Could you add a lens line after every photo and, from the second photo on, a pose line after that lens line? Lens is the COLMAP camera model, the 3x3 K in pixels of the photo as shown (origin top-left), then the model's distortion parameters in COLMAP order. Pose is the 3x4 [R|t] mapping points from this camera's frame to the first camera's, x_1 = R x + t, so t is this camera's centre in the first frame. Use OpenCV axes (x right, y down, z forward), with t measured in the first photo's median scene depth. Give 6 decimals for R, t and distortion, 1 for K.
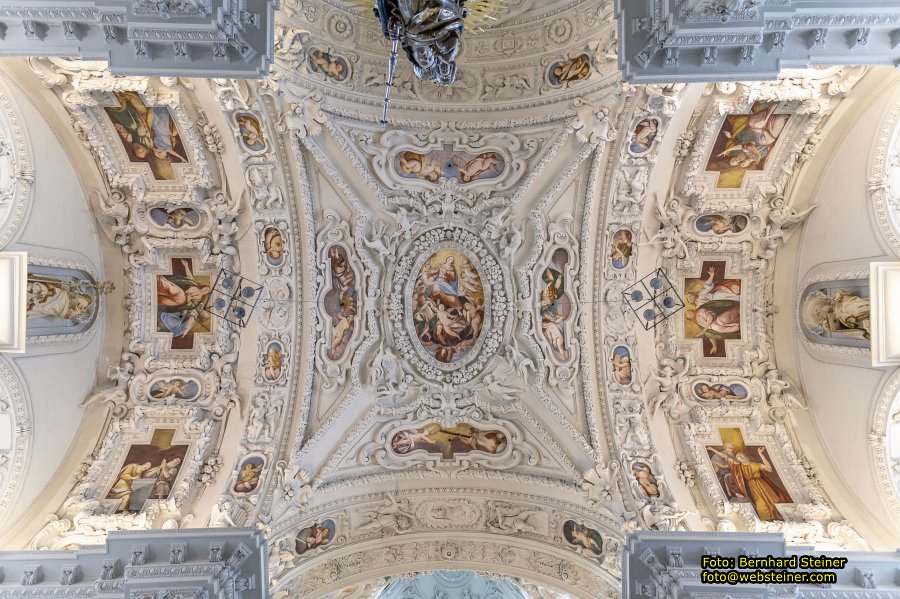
lens RADIAL K [[615.6, 0, 455.3], [0, 615.6, 300.6], [0, 0, 1]] dist [0.026395, -0.007877]
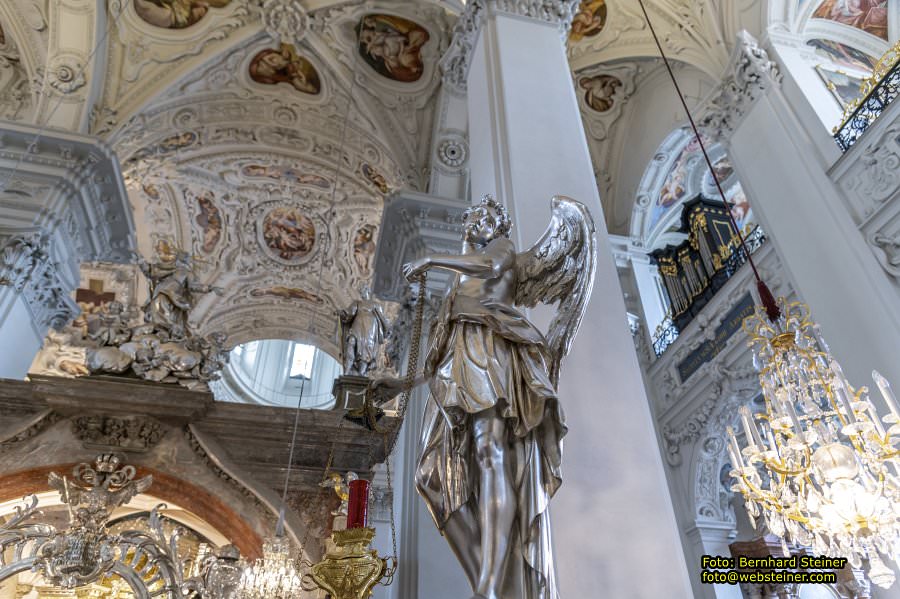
lens RADIAL K [[615.6, 0, 445.1], [0, 615.6, 304.4], [0, 0, 1]] dist [0.026395, -0.007877]
pose [[0.977859, 0.130138, 0.163877, 0.128870], [-0.209227, 0.593182, 0.777405, -1.076746], [0.003961, -0.794480, 0.607277, 0.014598]]
